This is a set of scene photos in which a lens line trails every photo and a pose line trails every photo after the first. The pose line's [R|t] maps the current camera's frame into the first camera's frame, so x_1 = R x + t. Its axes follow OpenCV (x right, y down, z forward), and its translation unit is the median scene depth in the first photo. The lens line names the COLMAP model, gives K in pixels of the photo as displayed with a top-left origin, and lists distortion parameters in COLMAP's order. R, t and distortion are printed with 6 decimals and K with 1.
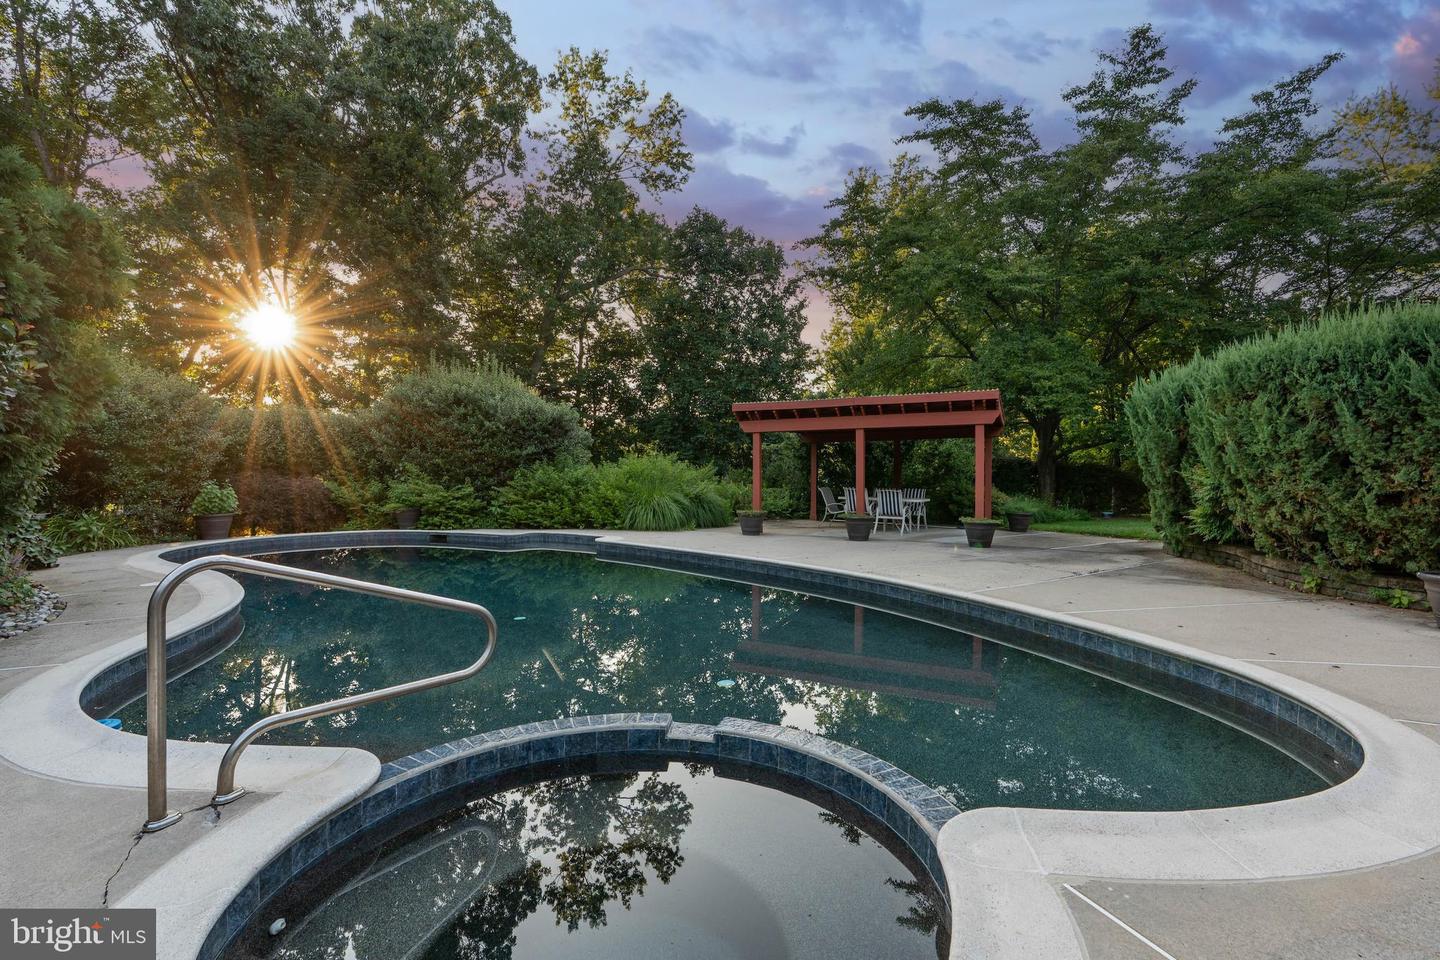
lens RADIAL K [[652.2, 0, 718.9], [0, 652.2, 477.5], [0, 0, 1]] dist [-0.000075, -0.000160]
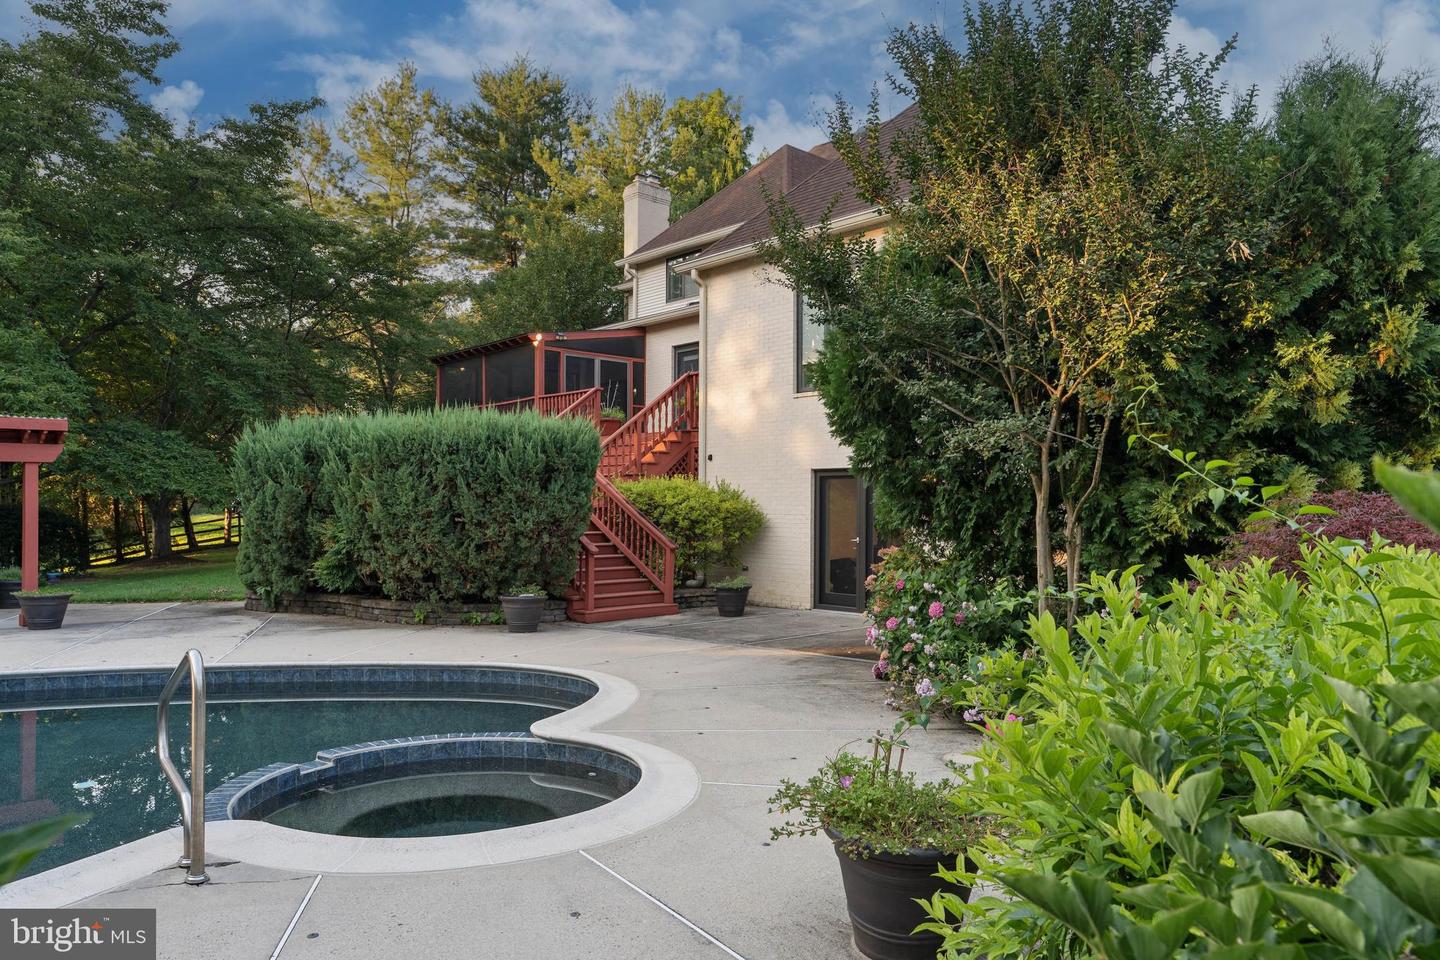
lens RADIAL K [[999.5, 0, 720.4], [0, 999.5, 482.5], [0, 0, 1]] dist [0.001426, 0.000330]
pose [[0.323486, 0.020452, 0.946012, -0.768096], [0.010475, 0.999628, -0.025192, -0.042109], [-0.946175, 0.018059, 0.323151, -0.174004]]
